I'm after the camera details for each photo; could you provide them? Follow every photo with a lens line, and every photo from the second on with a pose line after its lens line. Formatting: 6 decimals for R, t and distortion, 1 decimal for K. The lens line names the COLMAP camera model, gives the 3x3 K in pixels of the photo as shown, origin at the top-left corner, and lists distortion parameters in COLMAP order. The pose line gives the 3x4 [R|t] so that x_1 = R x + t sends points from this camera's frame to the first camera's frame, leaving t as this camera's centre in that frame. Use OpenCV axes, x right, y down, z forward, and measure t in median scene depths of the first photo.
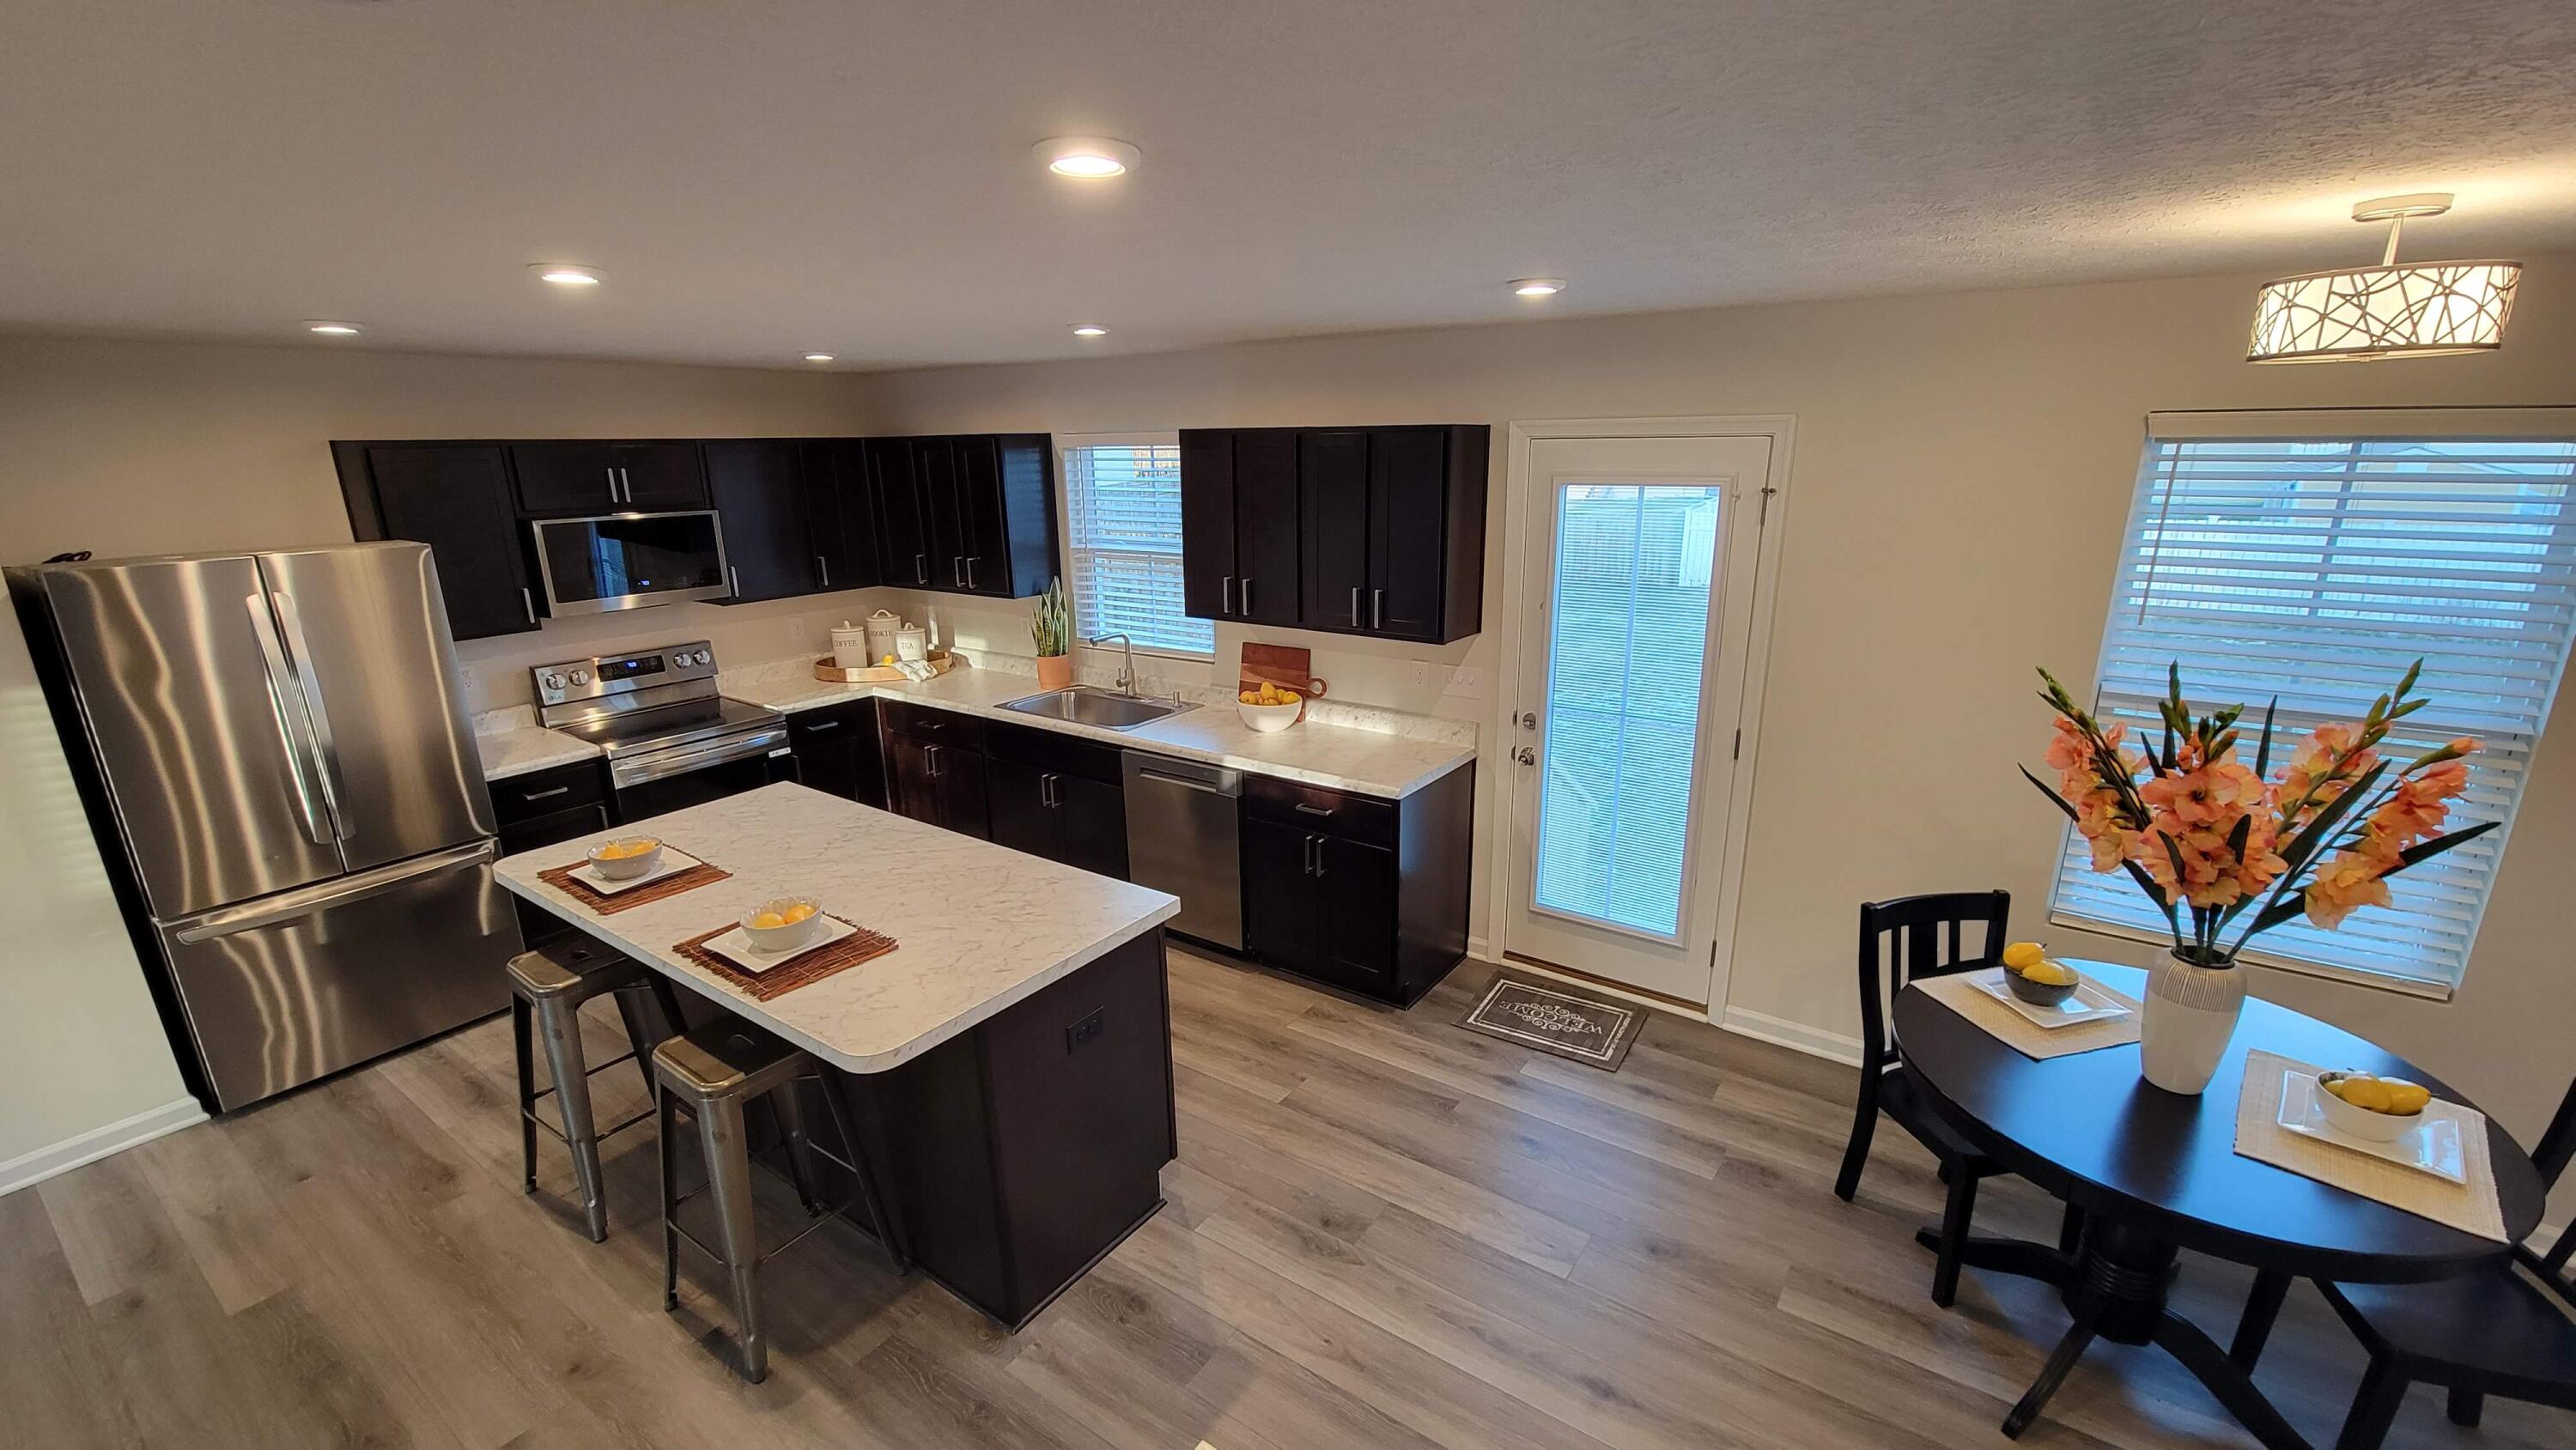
lens RADIAL K [[1054.0, 0, 1289.6], [0, 1054.0, 750.0], [0, 0, 1]] dist [-0.007811, 0.001168]
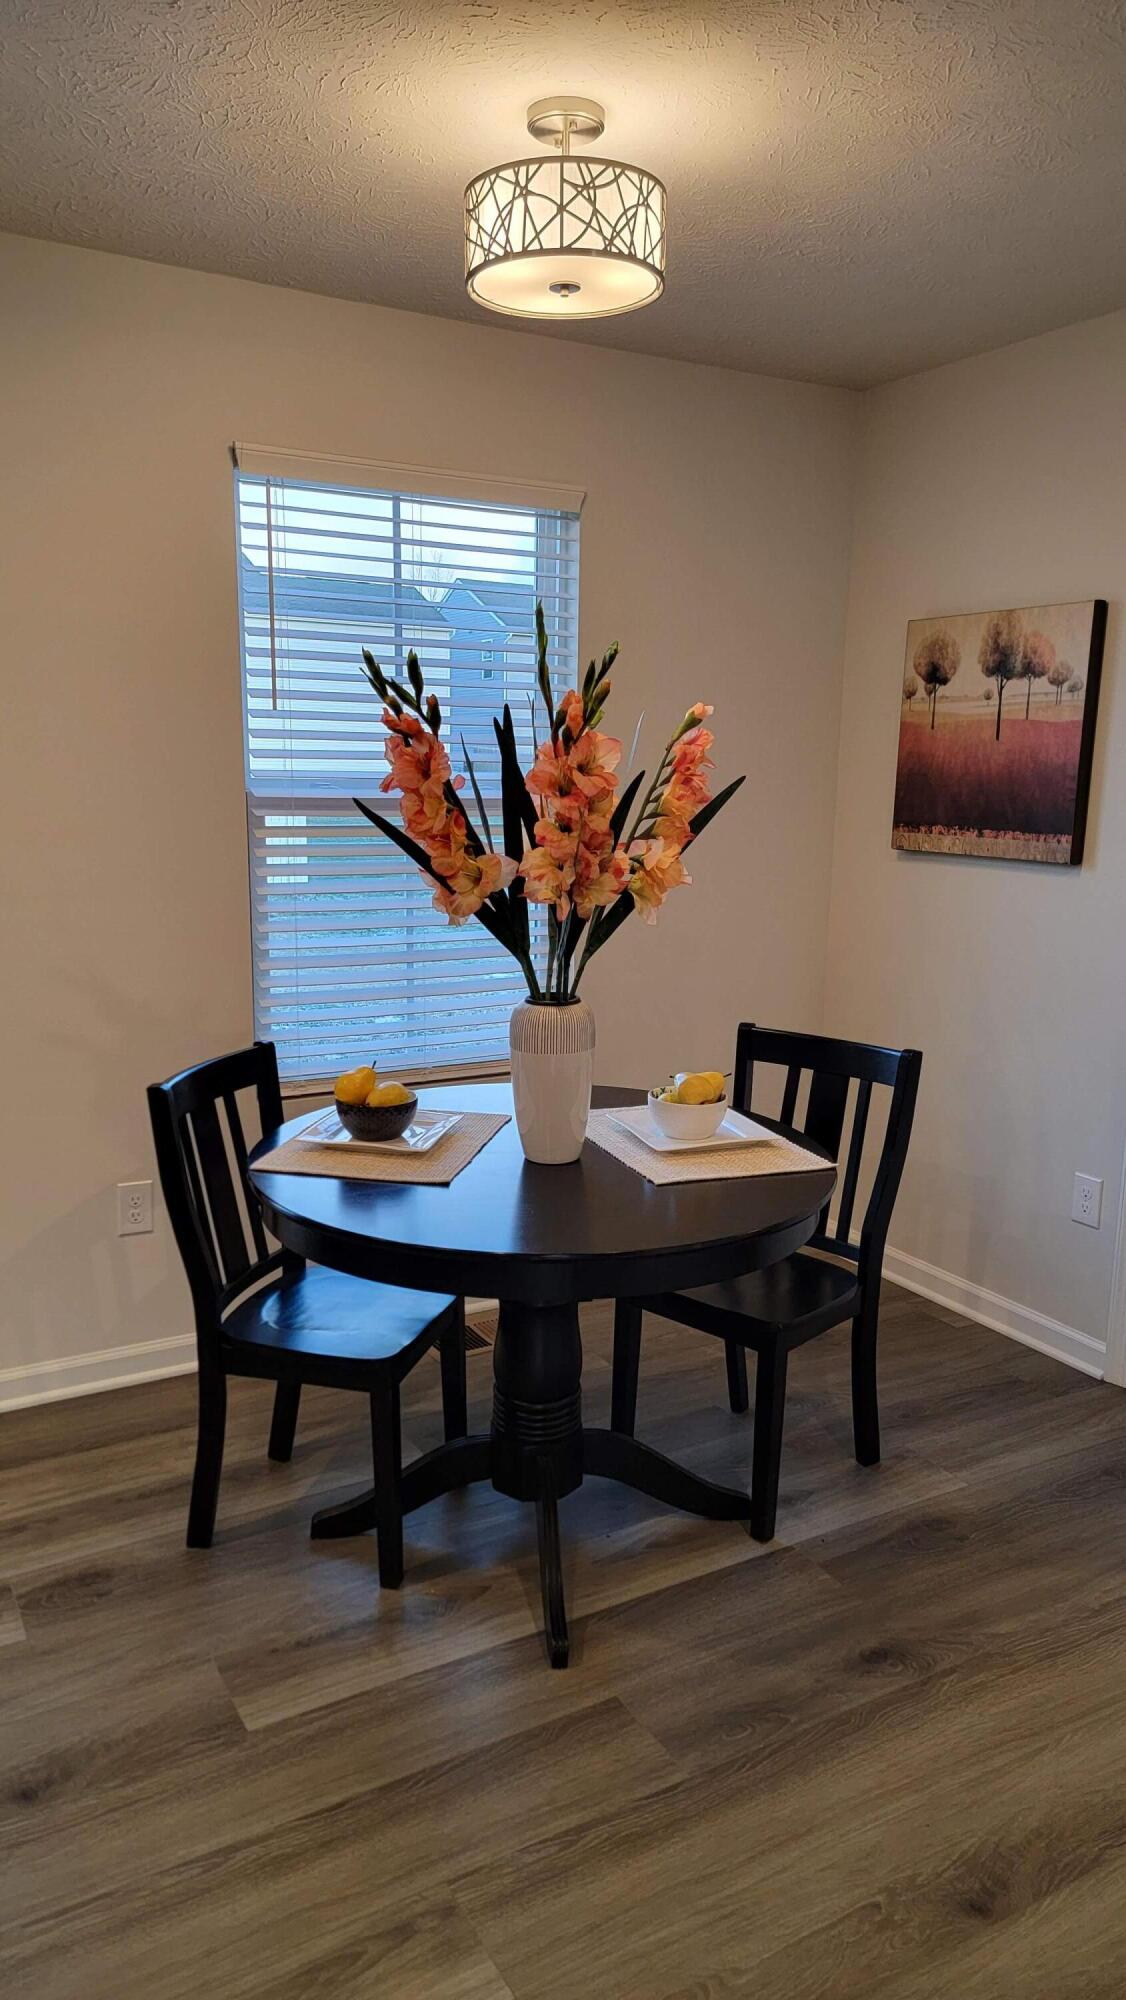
lens RADIAL K [[1377.7, 0, 556.3], [0, 1377.7, 1025.7], [0, 0, 1]] dist [0.067715, -0.045814]
pose [[0.435608, -0.157832, 0.886191, -0.086476], [0.234626, 0.970384, 0.057496, 0.092962], [-0.869020, 0.182878, 0.459739, 0.289312]]
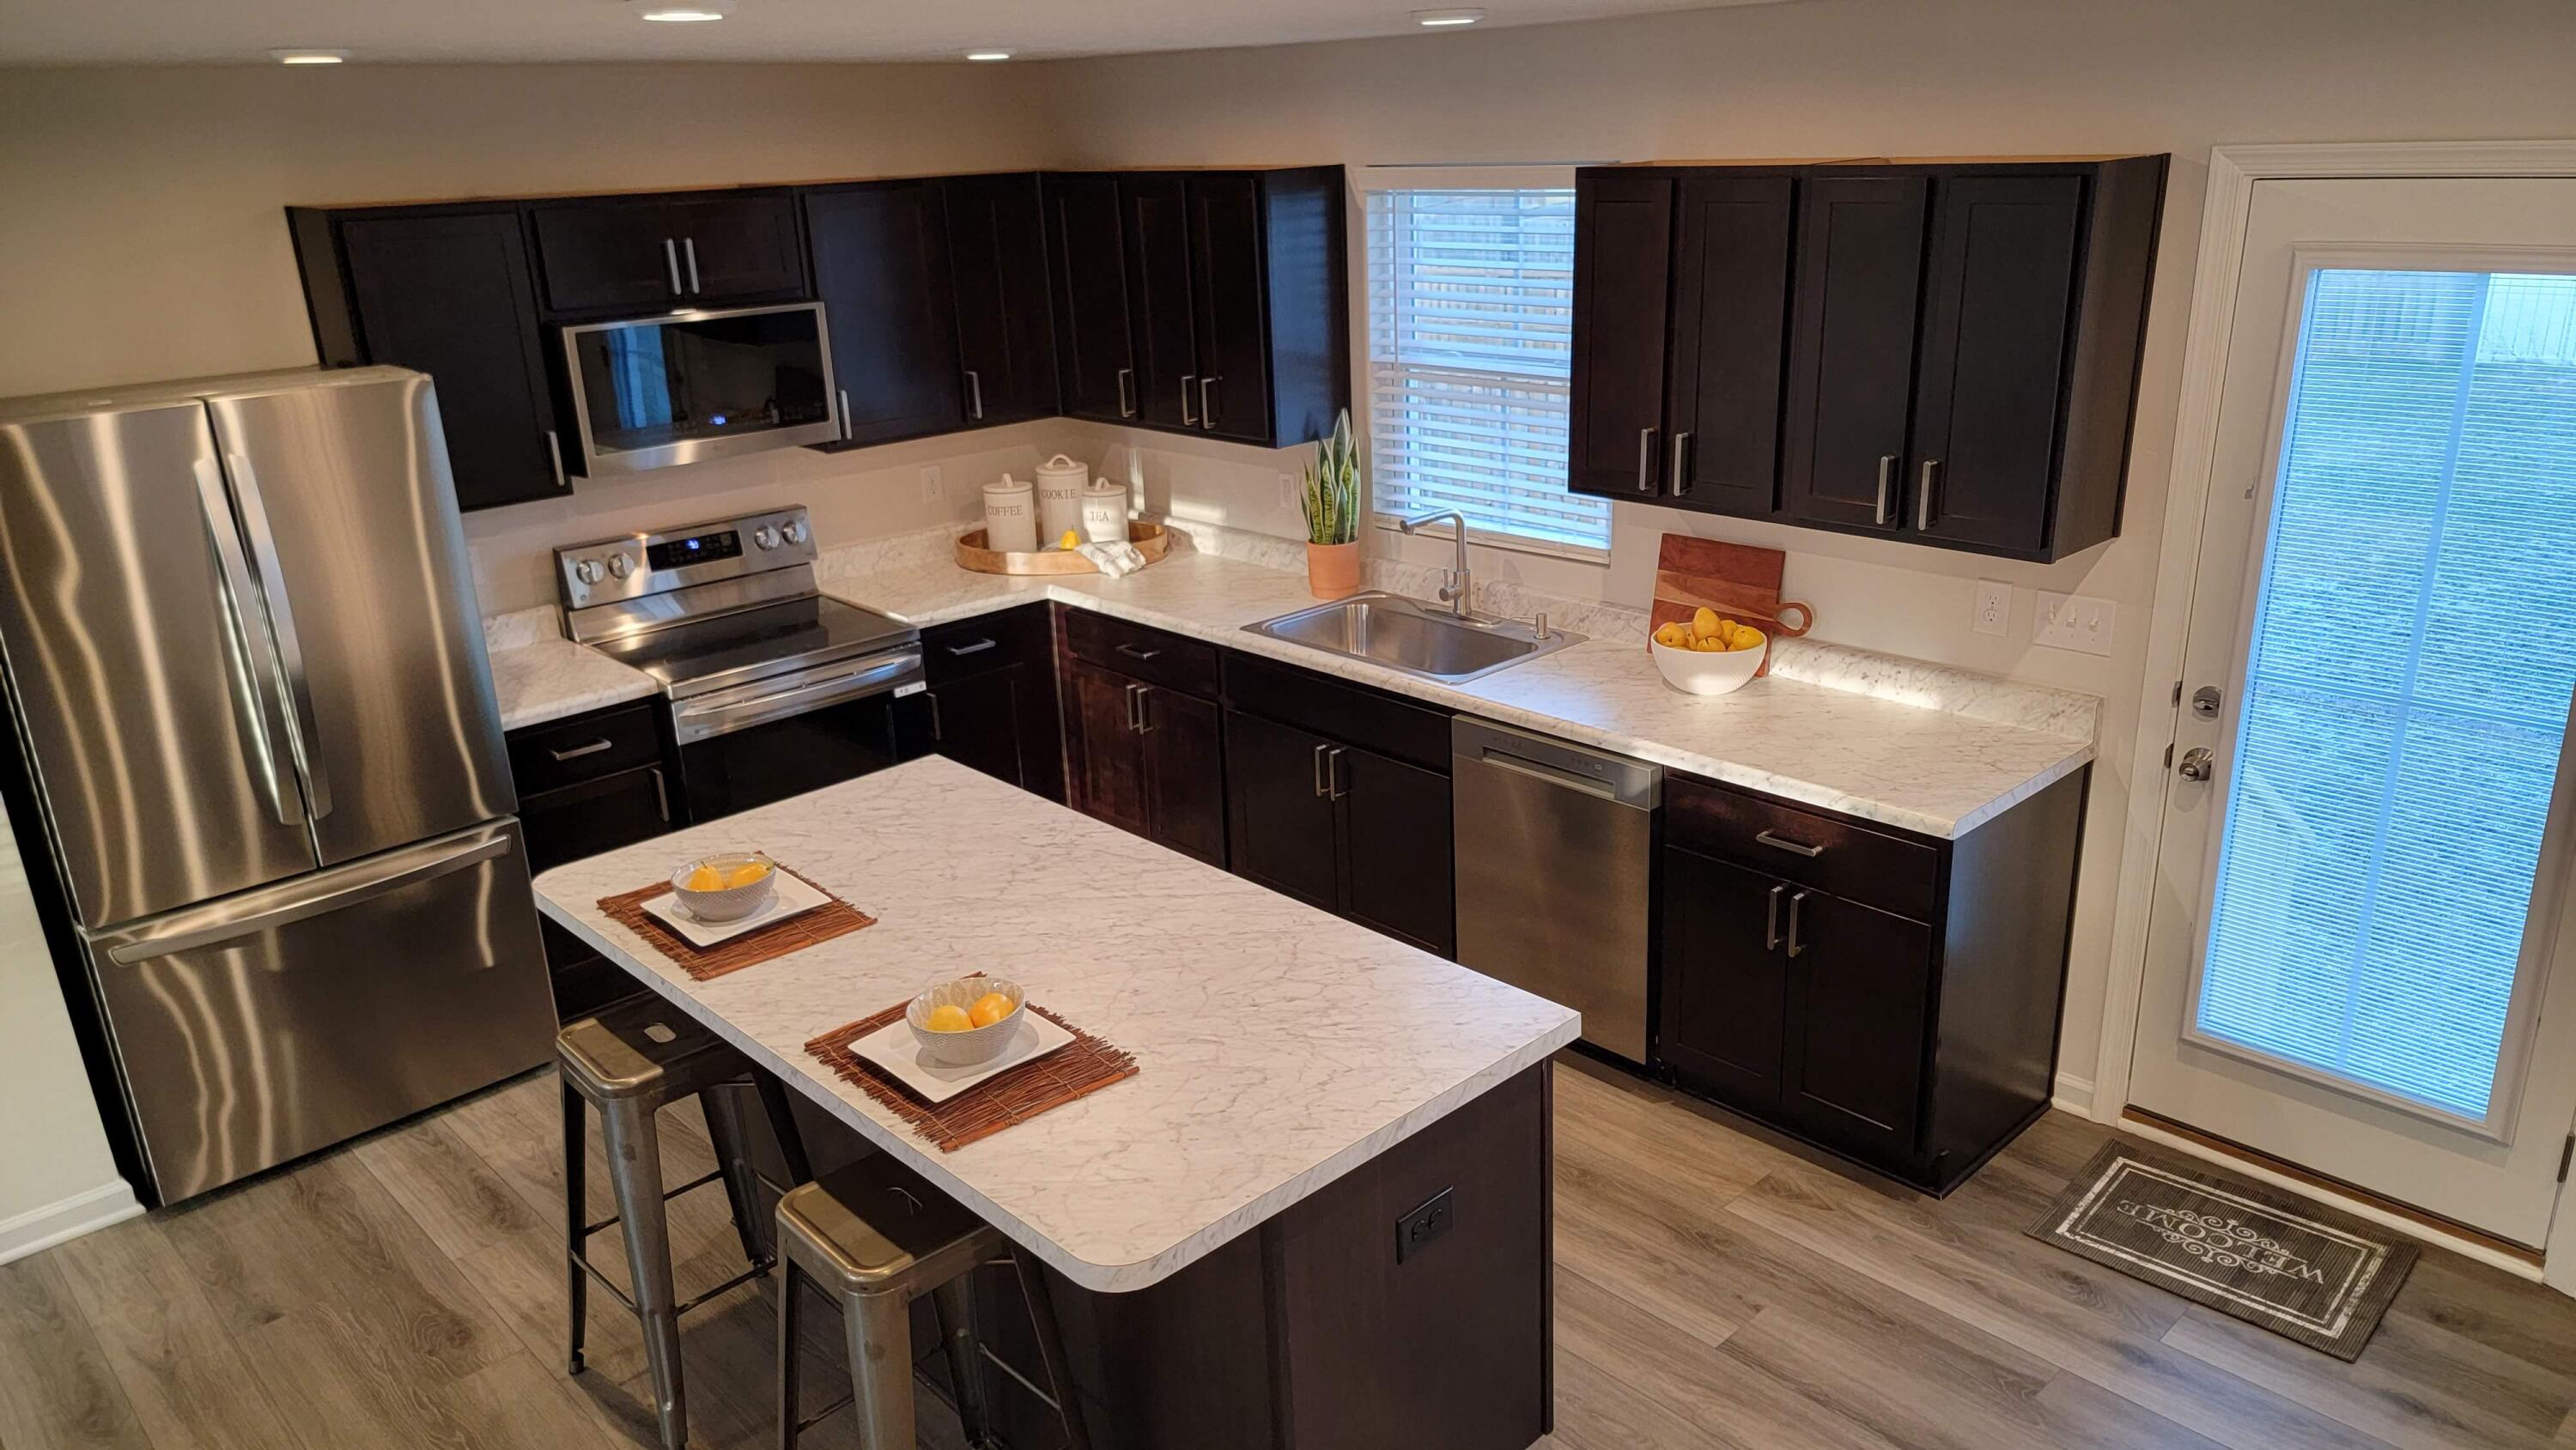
lens RADIAL K [[1774.3, 0, 1307.6], [0, 1774.3, 741.7], [0, 0, 1]] dist [0.067715, -0.045814]
pose [[0.979850, 0.044096, -0.194806, -0.052459], [-0.032492, 0.997524, 0.062369, -0.055734], [0.197074, -0.054782, 0.978857, -0.007816]]
